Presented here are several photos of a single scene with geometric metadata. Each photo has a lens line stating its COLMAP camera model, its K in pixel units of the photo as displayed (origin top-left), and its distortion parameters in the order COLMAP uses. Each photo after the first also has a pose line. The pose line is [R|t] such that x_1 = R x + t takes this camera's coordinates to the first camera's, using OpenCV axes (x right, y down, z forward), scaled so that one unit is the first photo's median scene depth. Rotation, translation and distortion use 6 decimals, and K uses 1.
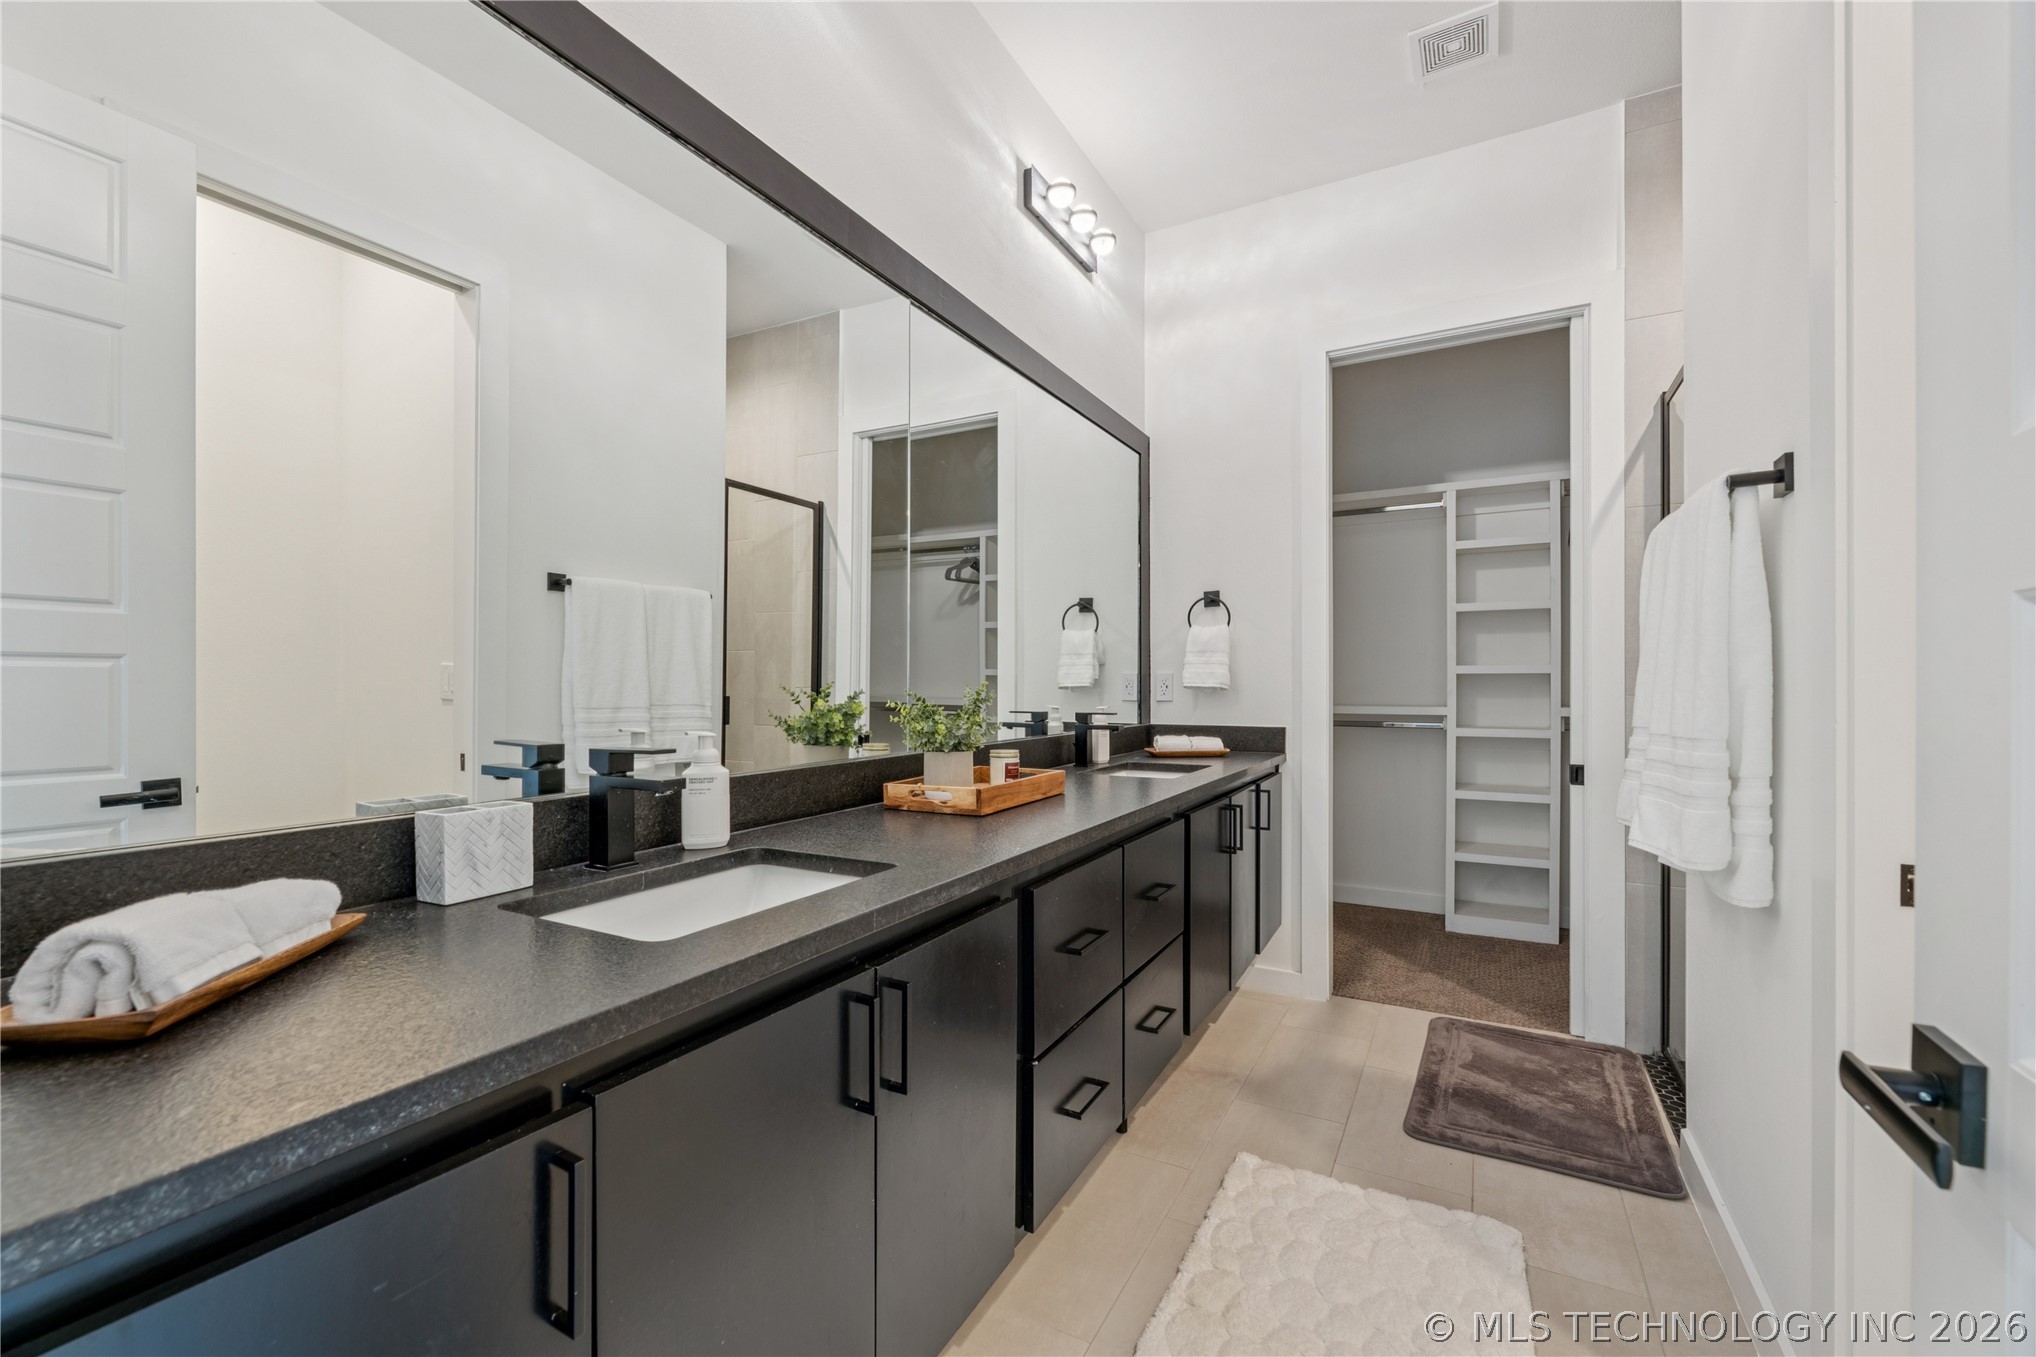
lens RADIAL K [[840.8, 0, 1019.0], [0, 840.8, 682.0], [0, 0, 1]] dist [-0.002490, 0.000631]
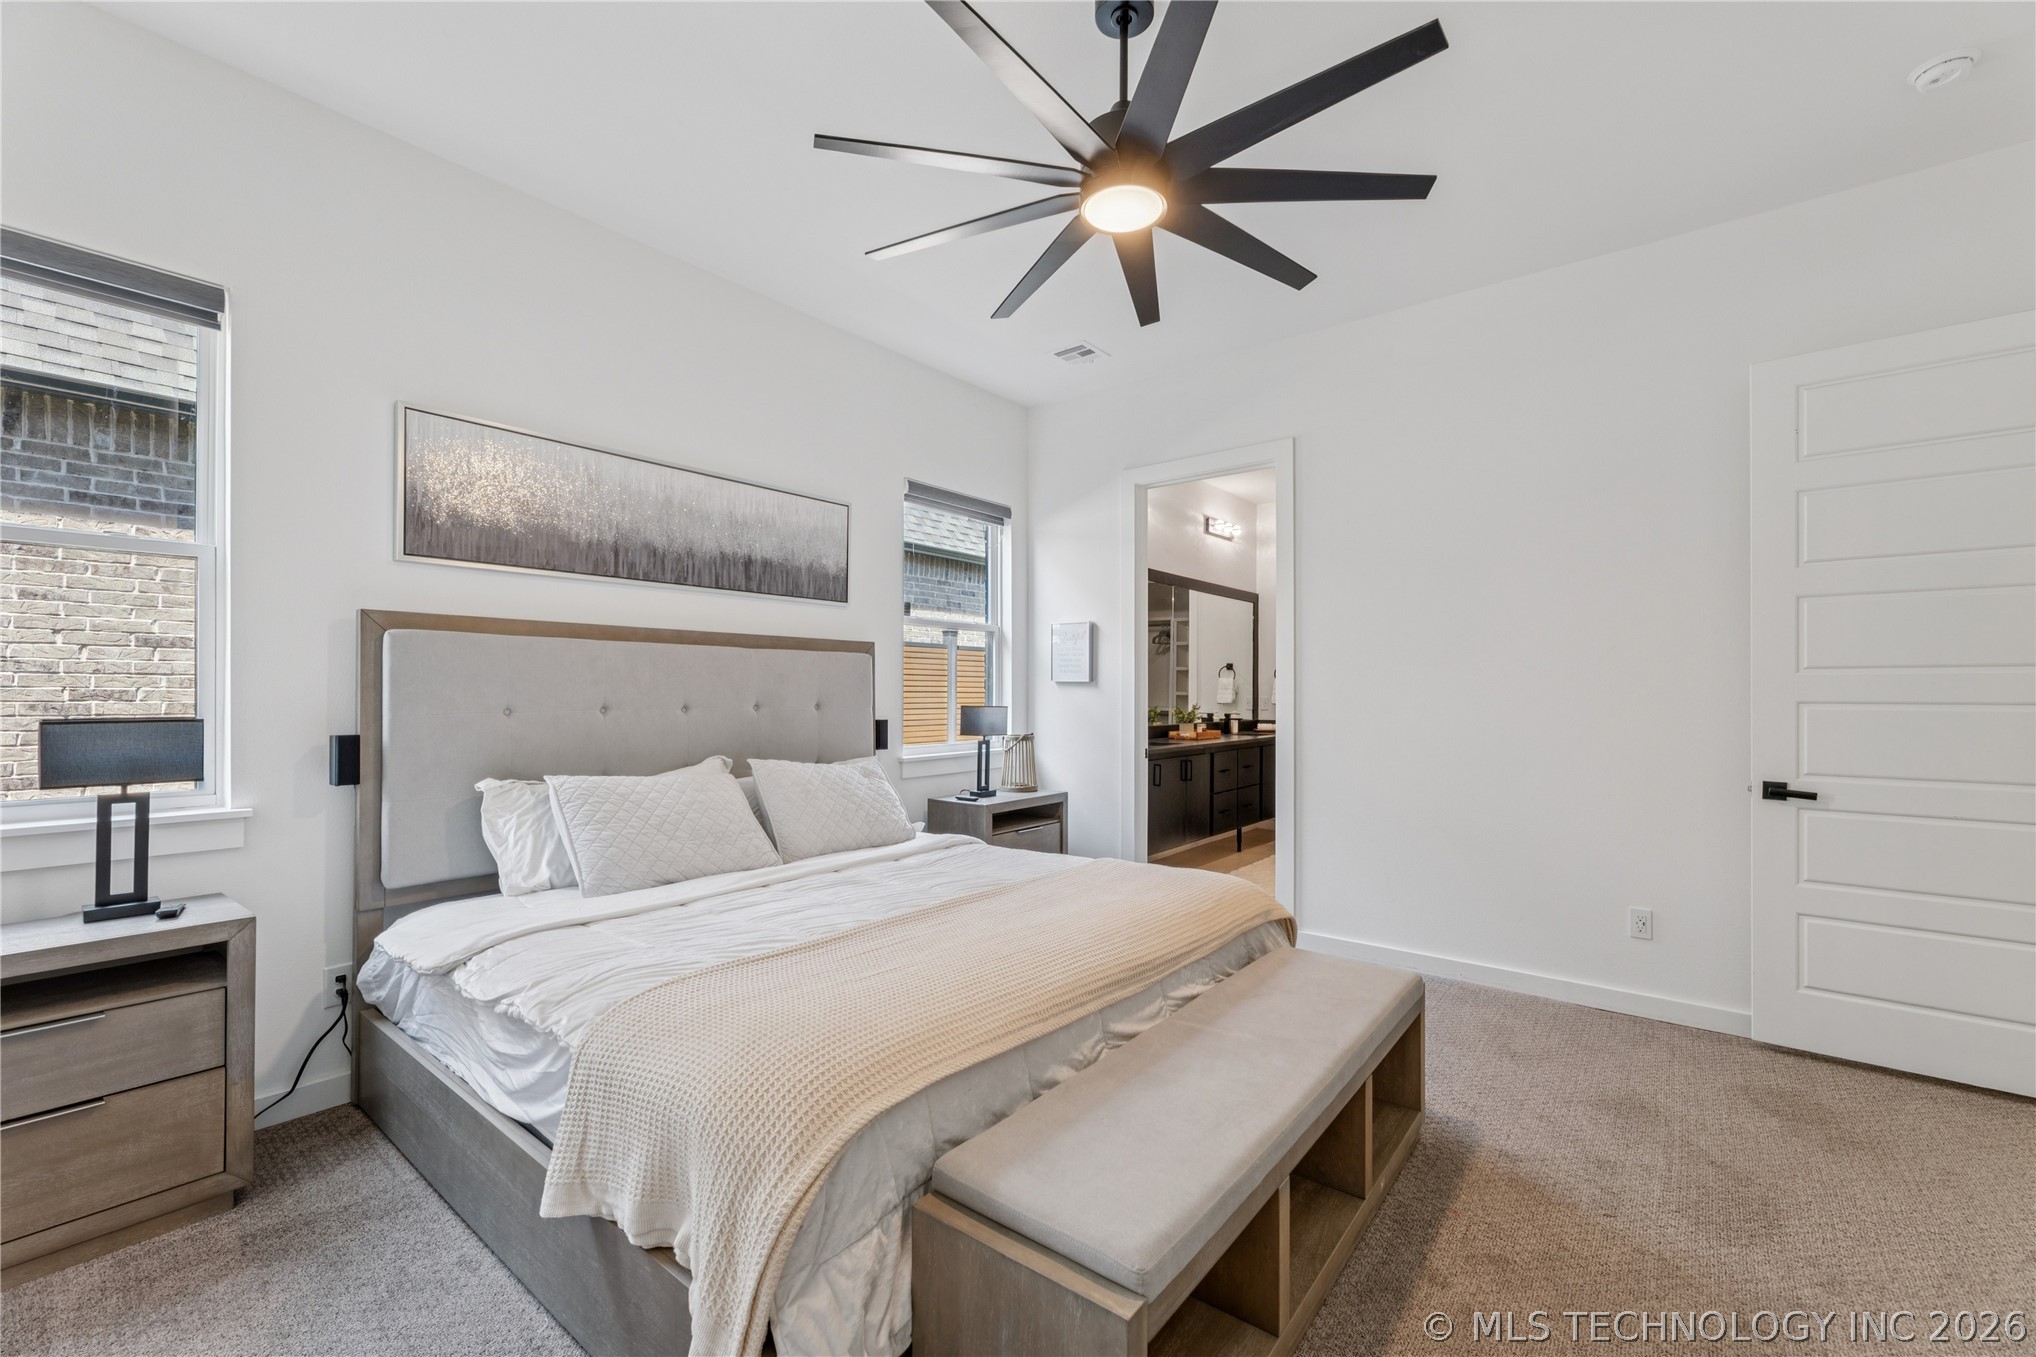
lens RADIAL K [[840.8, 0, 1015.6], [0, 840.8, 689.2], [0, 0, 1]] dist [-0.002490, 0.000631]
pose [[0.984240, 0.004082, -0.176788, -0.109288], [-0.004686, 0.999985, -0.002998, -0.028531], [0.176773, 0.003779, 0.984244, -1.676444]]
